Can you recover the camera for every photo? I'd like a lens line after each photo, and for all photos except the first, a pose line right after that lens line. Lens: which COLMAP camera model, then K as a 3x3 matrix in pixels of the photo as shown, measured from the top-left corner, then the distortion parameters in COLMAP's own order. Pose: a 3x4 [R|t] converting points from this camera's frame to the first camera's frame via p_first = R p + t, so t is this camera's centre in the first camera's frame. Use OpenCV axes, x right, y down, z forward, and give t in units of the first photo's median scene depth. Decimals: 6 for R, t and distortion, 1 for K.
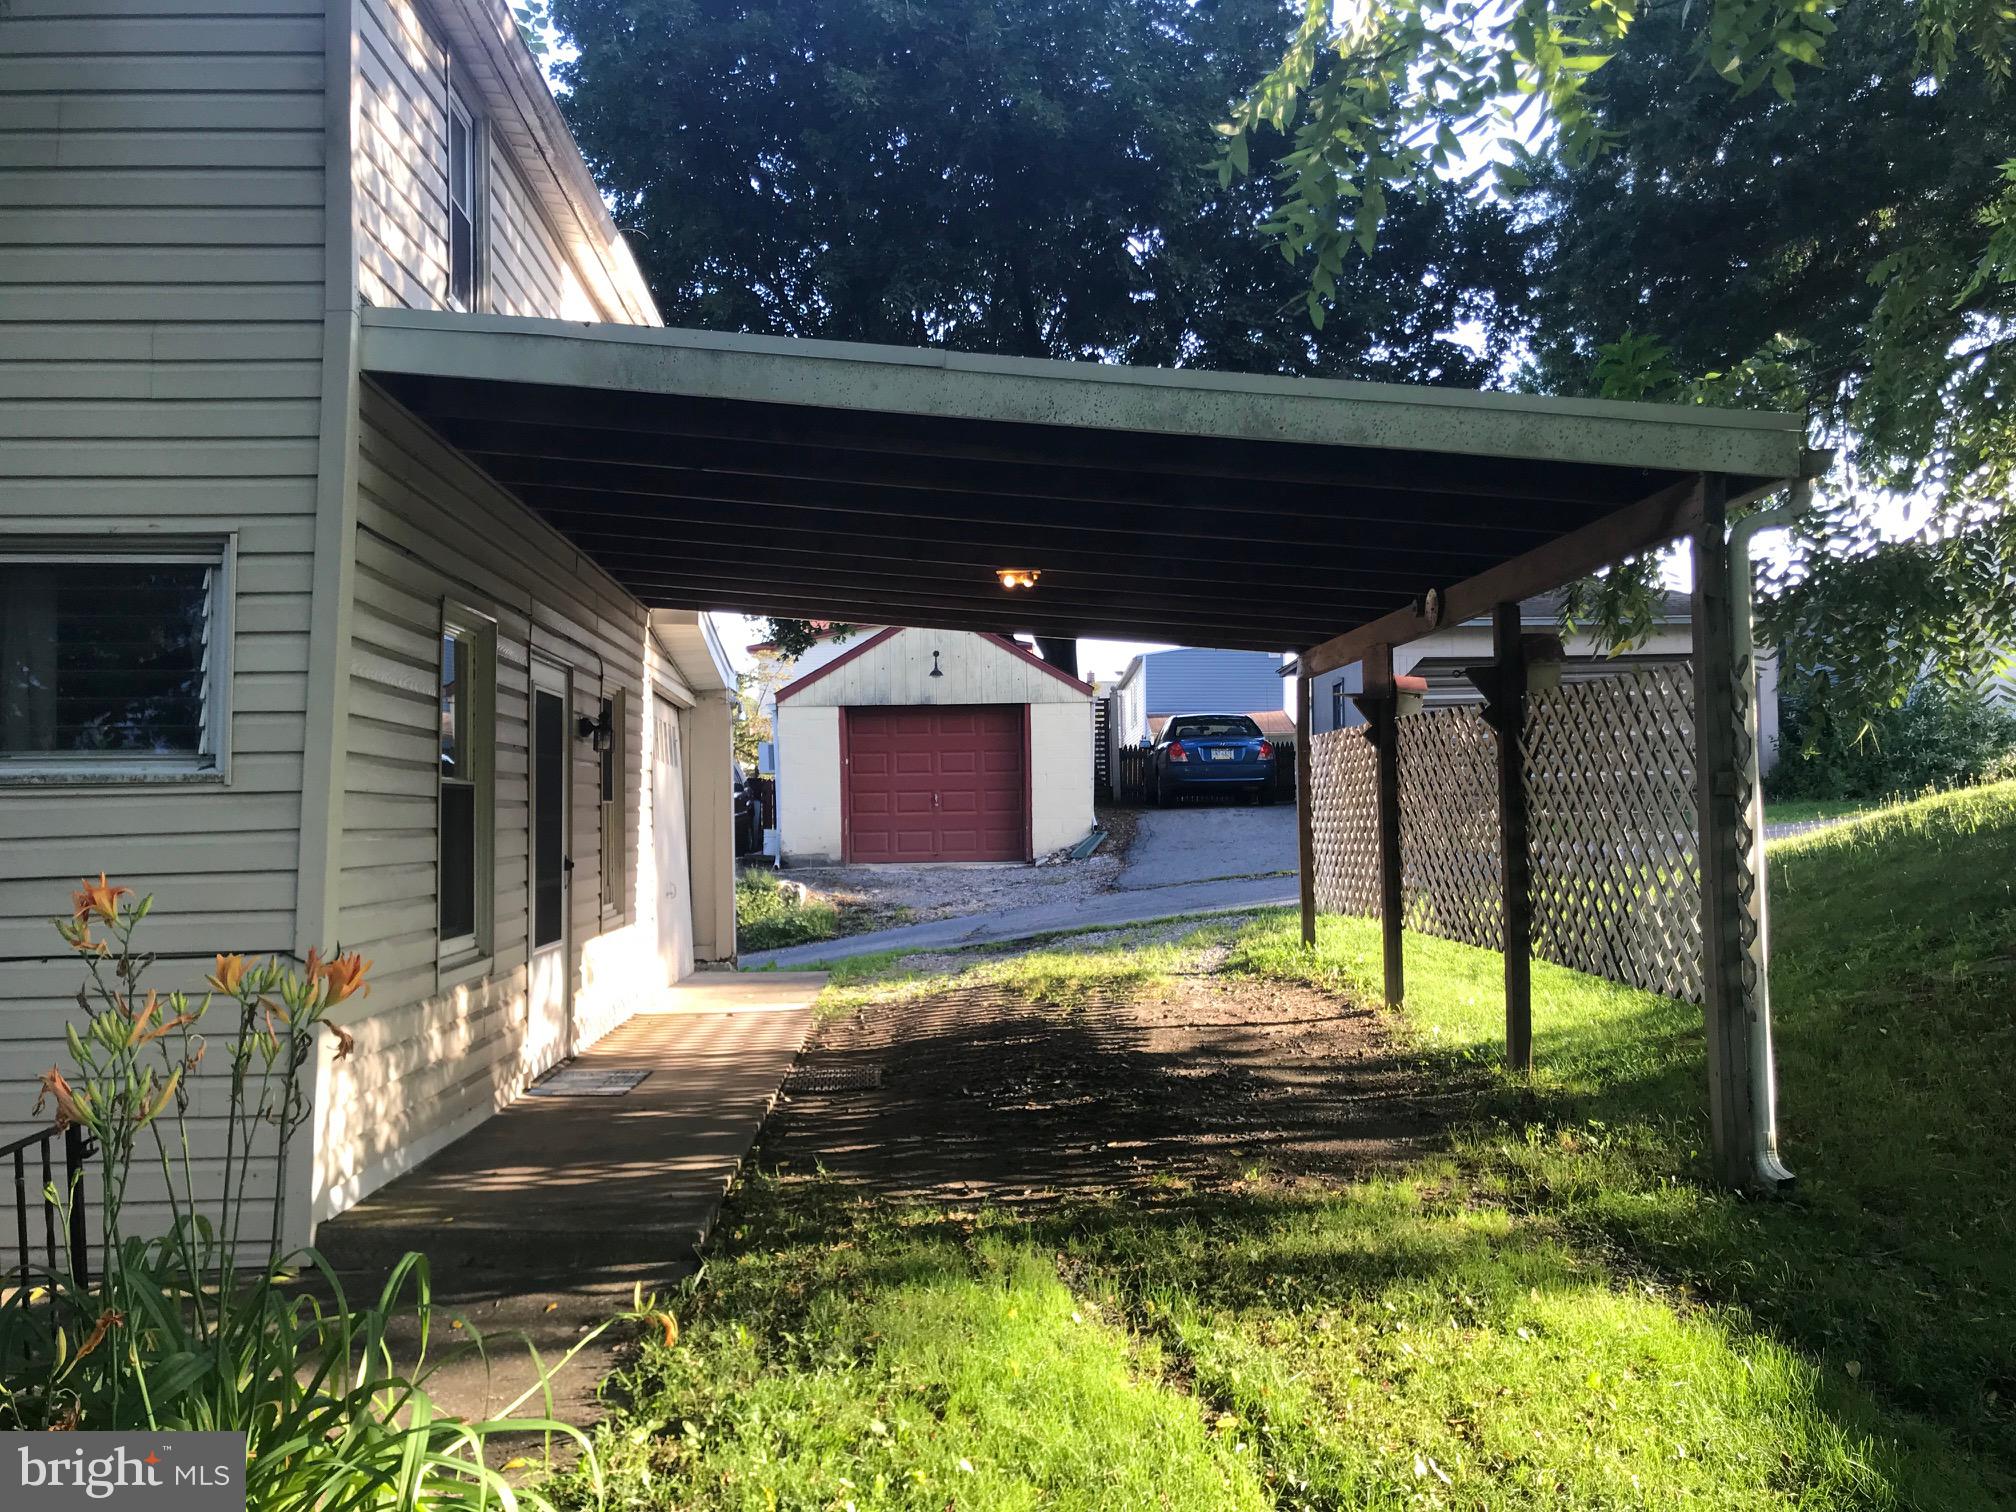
lens RADIAL K [[1659.4, 0, 998.7], [0, 1659.4, 740.1], [0, 0, 1]] dist [0.022148, -0.028665]
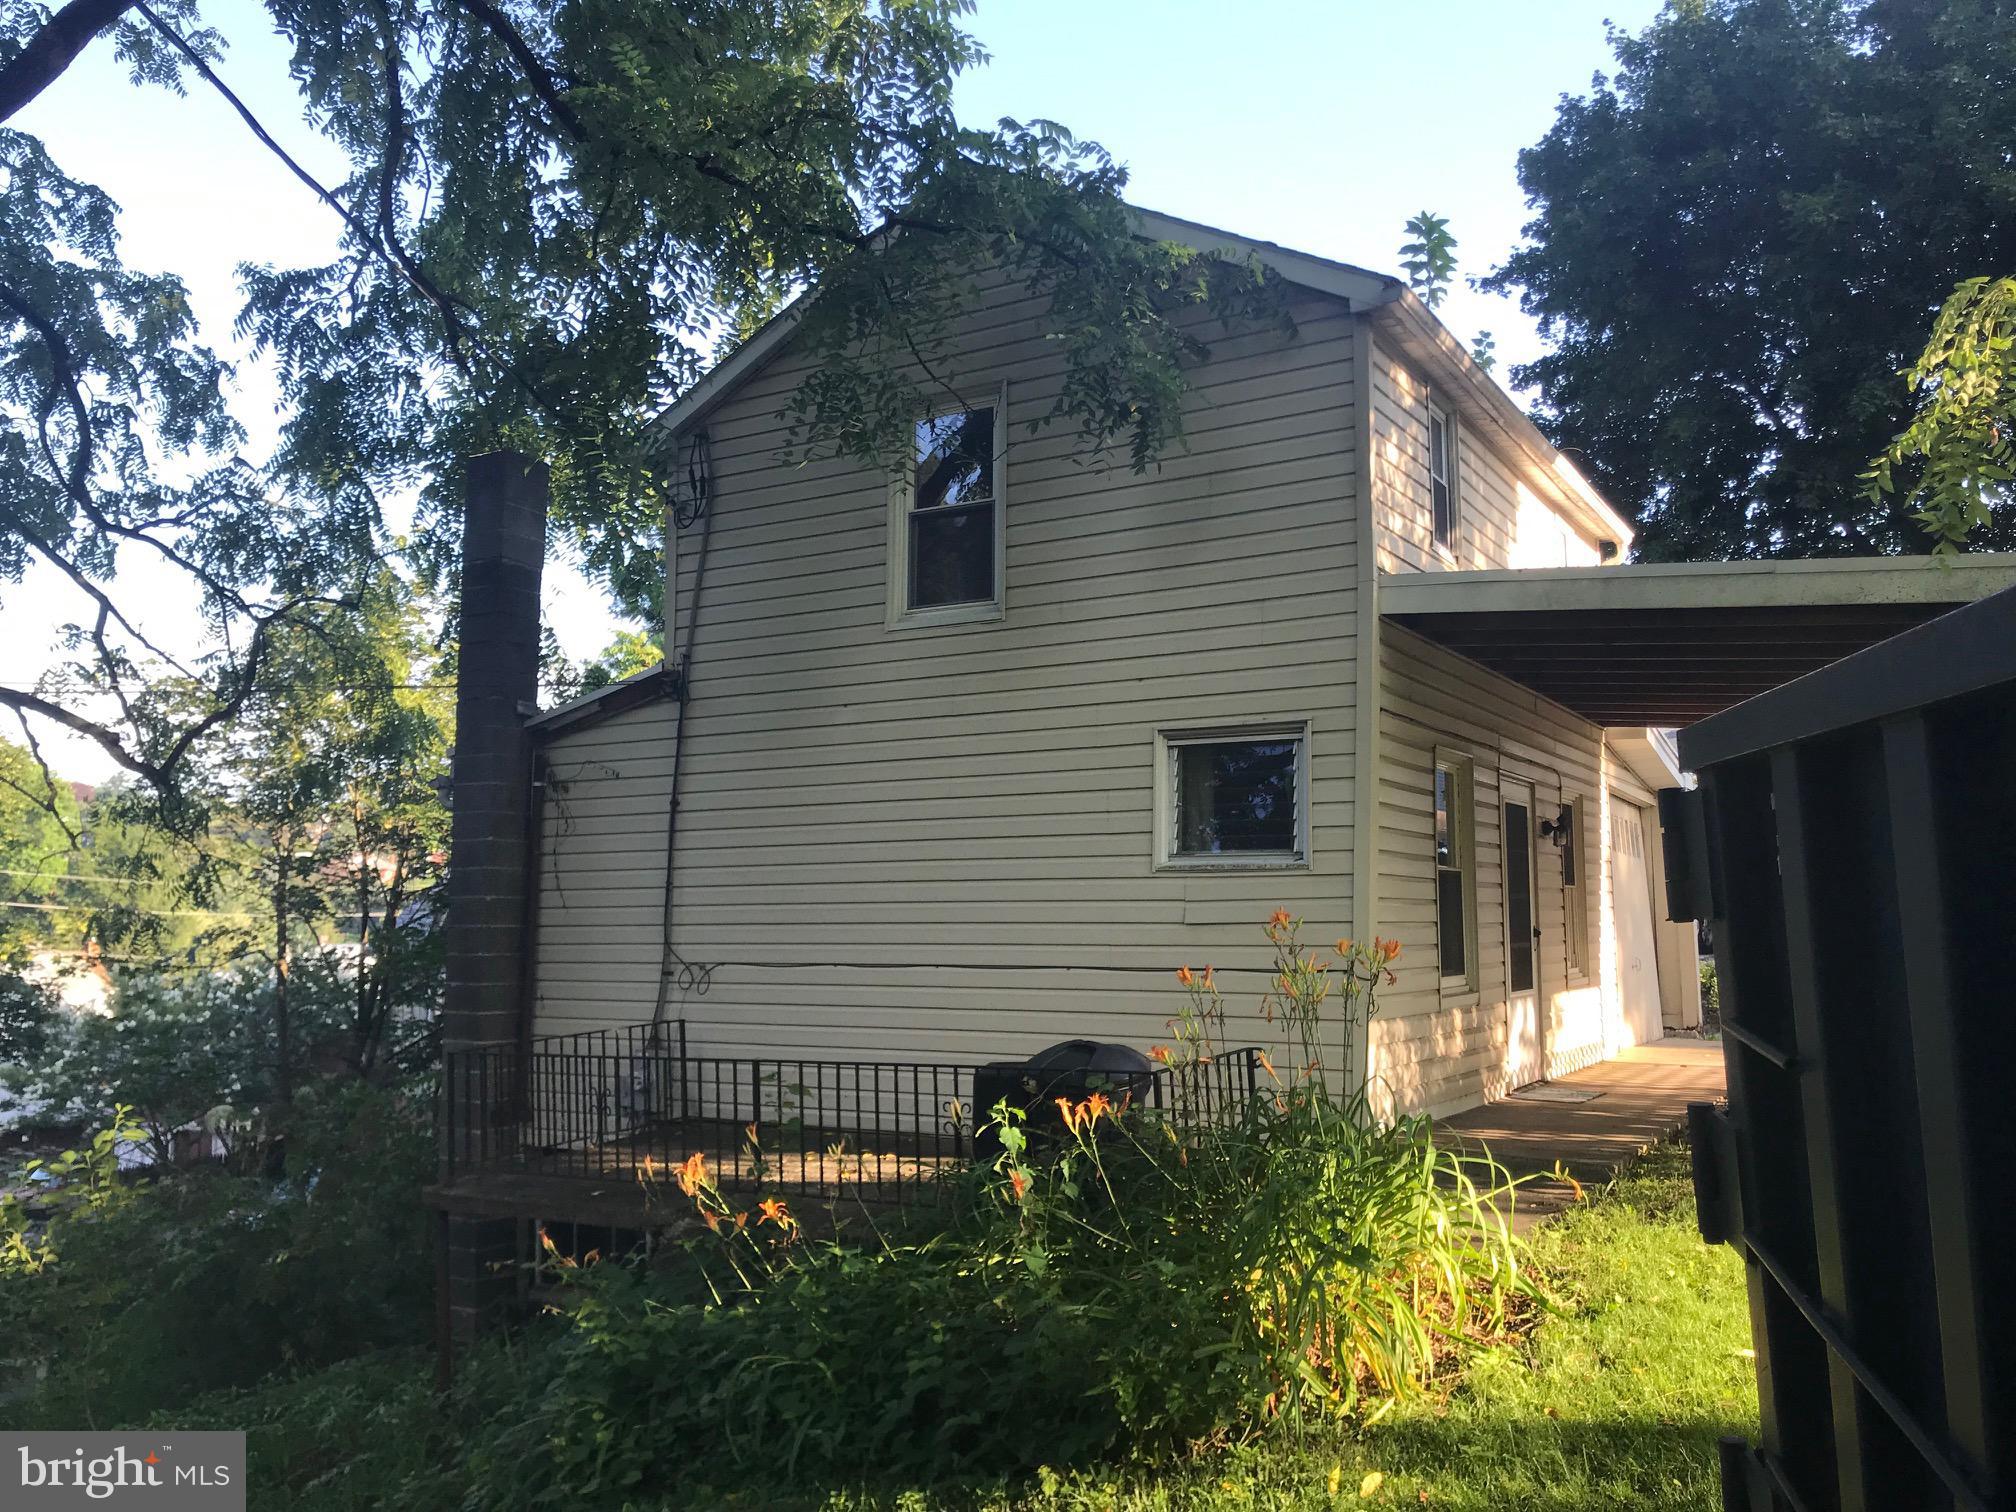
lens RADIAL K [[1659.4, 0, 994.4], [0, 1659.4, 747.1], [0, 0, 1]] dist [0.022148, -0.028665]
pose [[0.830993, -0.046417, -0.554343, 0.157441], [0.017509, 0.998201, -0.057336, -0.005000], [0.556008, 0.037940, 0.830311, -0.440591]]
